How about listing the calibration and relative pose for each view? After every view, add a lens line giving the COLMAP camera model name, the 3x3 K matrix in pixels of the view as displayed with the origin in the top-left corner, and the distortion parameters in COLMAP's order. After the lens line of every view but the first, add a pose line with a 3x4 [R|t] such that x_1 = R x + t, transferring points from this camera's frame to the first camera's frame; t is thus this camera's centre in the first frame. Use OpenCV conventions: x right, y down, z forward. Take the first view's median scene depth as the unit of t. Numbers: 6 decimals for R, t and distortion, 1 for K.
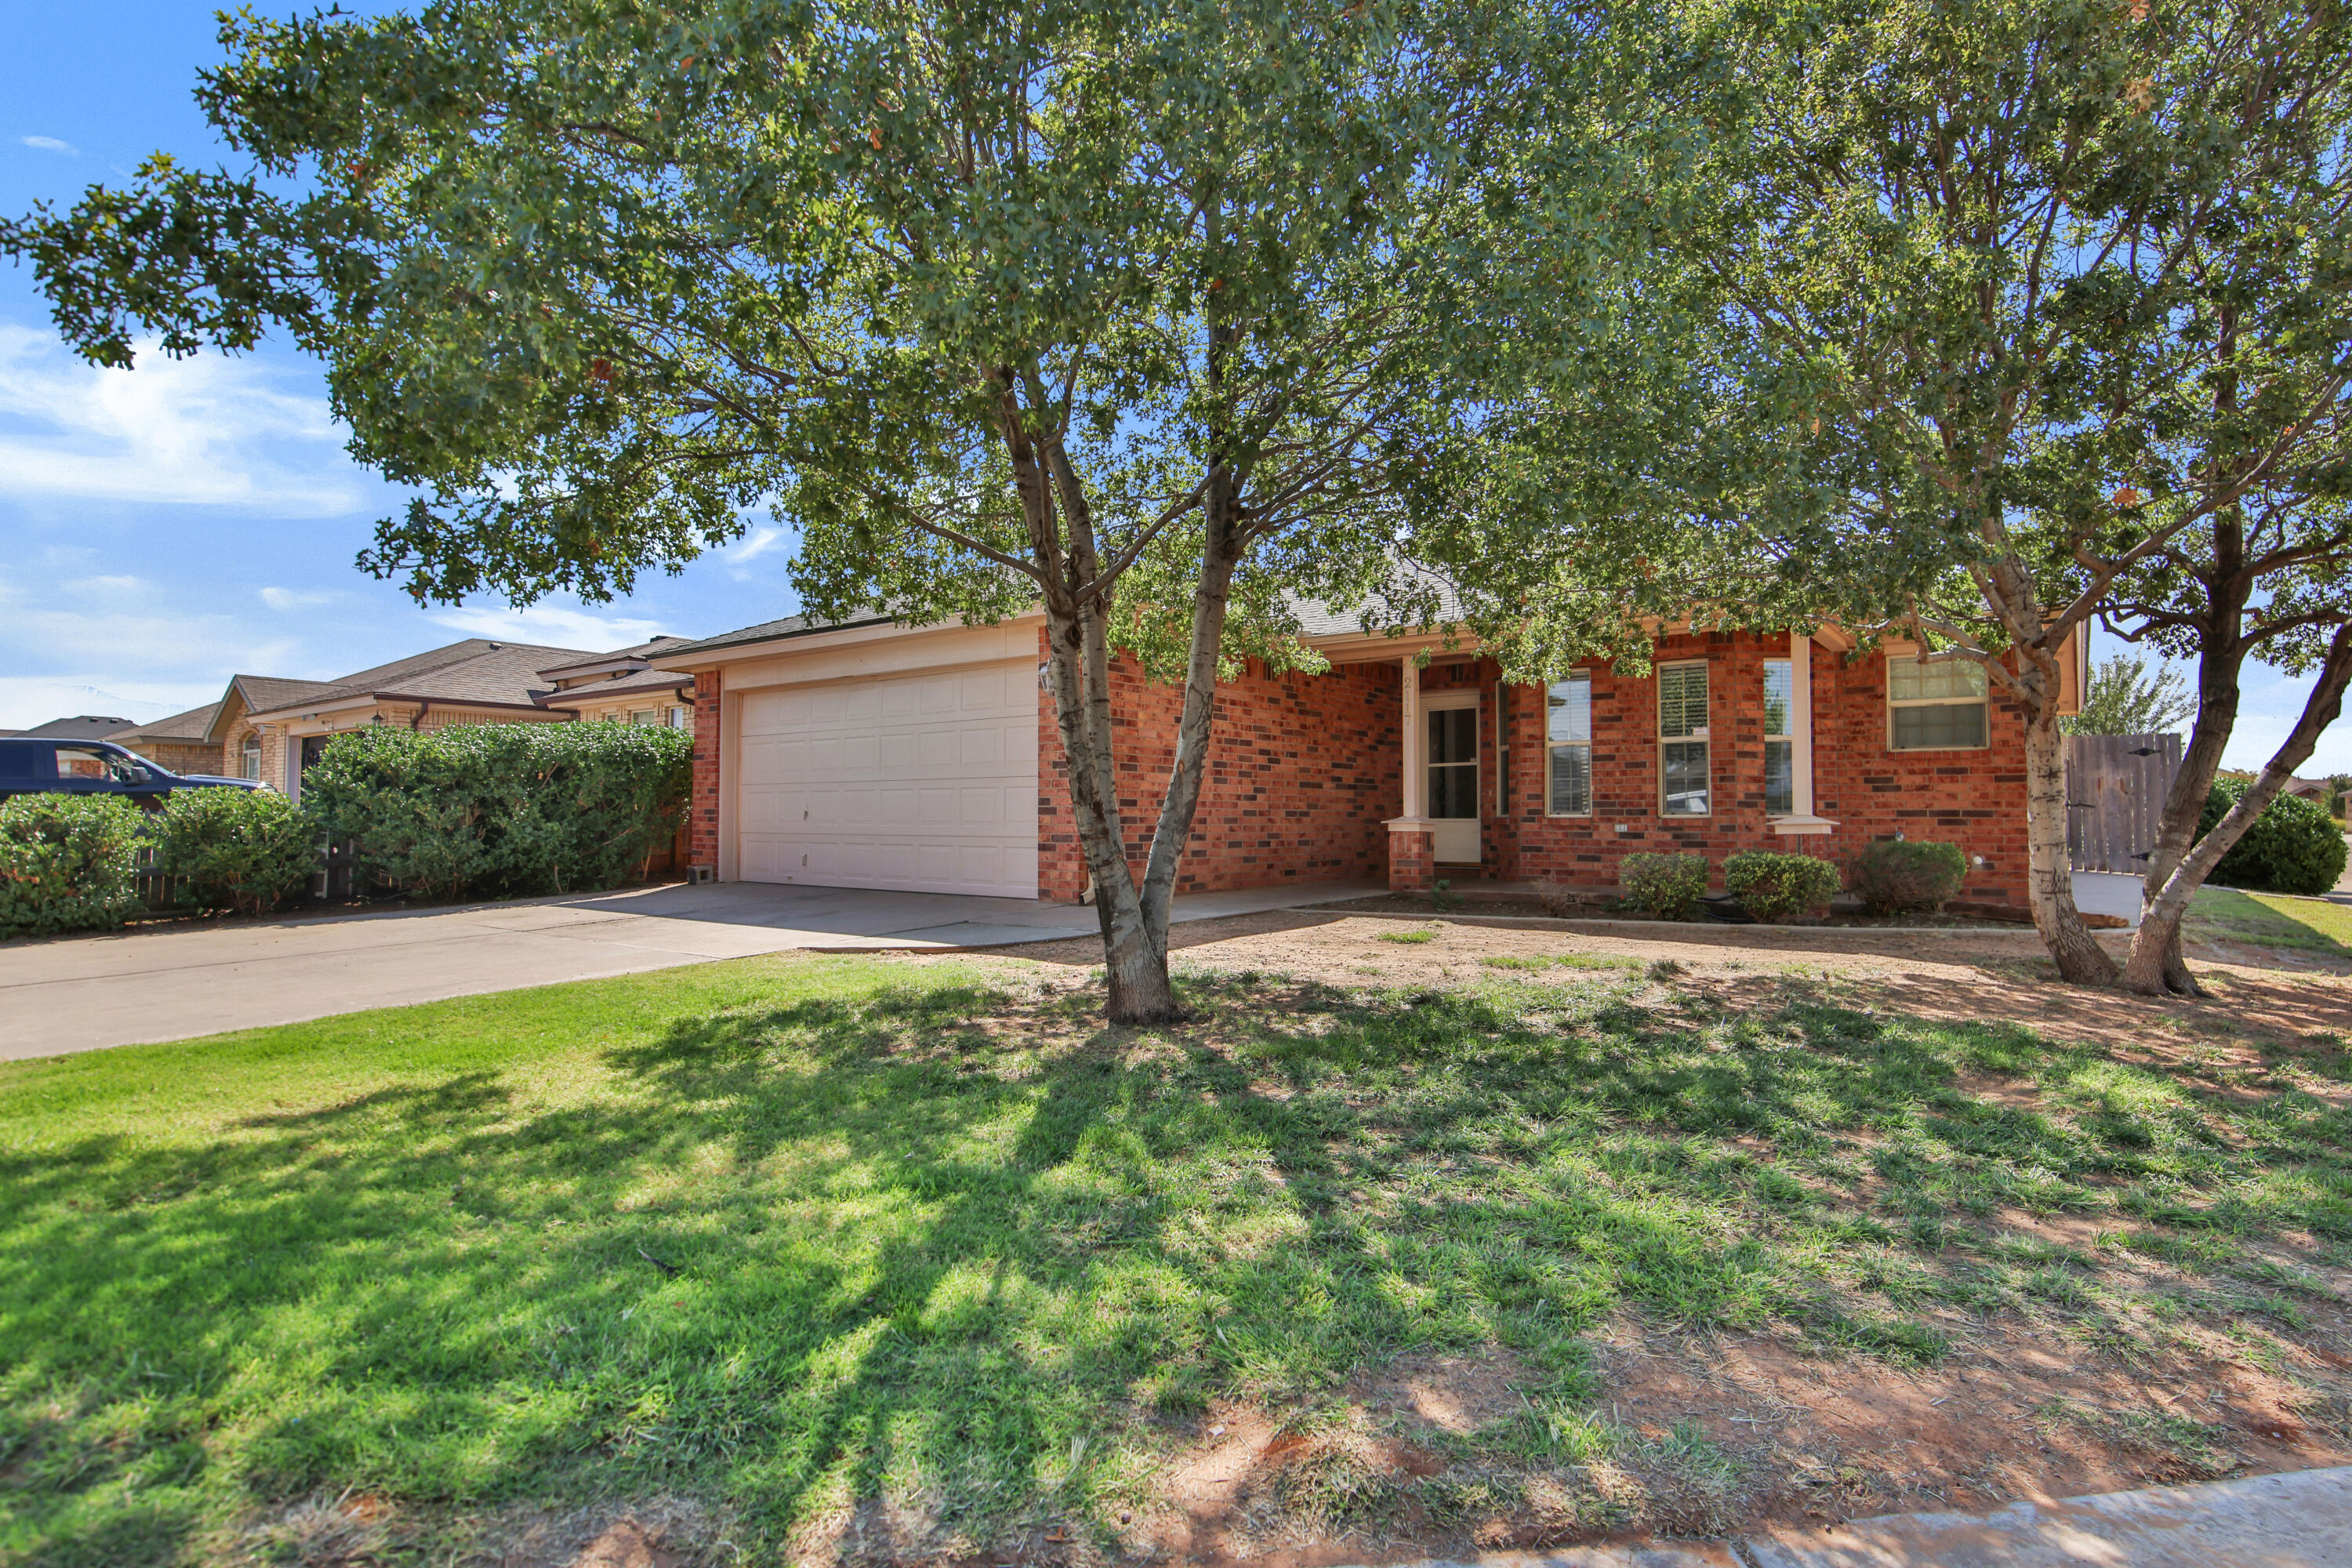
lens RADIAL K [[1144.1, 0, 1179.8], [0, 1144.1, 842.7], [0, 0, 1]] dist [-0.002353, -0.011333]
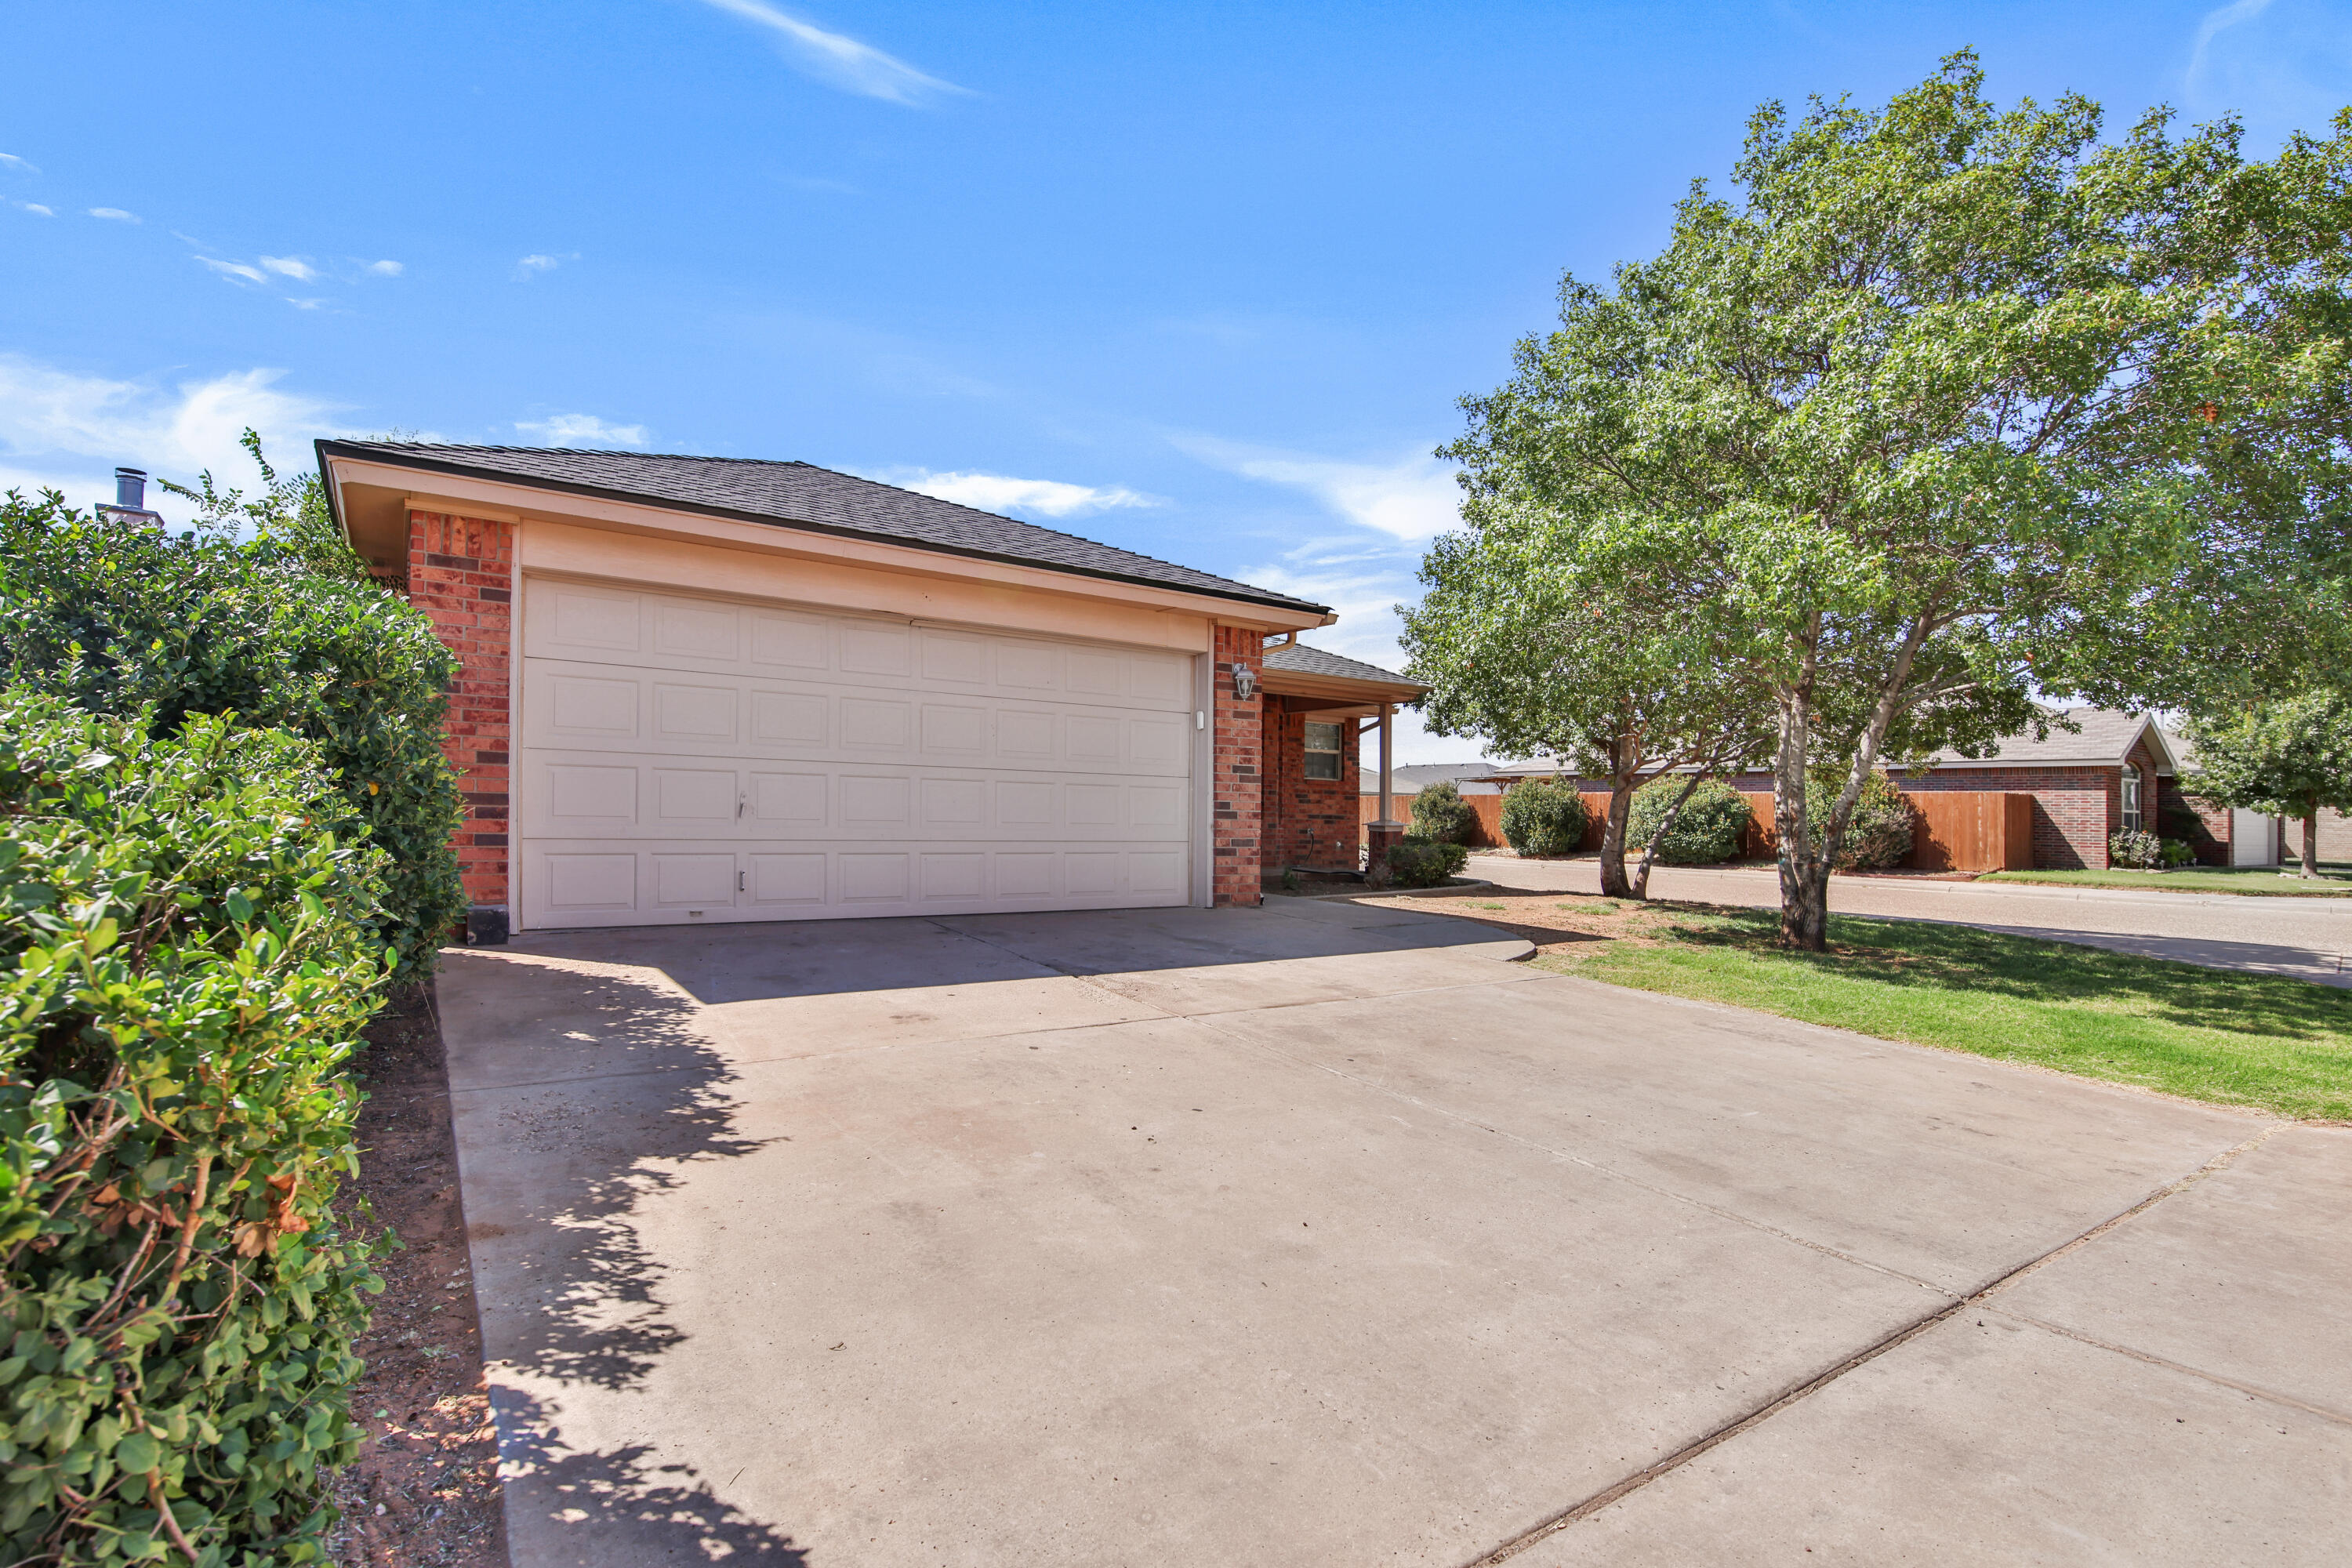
lens RADIAL K [[1144.1, 0, 1179.8], [0, 1144.1, 842.7], [0, 0, 1]] dist [-0.002353, -0.011333]
pose [[0.294386, -0.020356, 0.955470, -0.962884], [-0.000468, 0.999770, 0.021444, -0.022412], [-0.955687, -0.006759, 0.294308, 0.671406]]
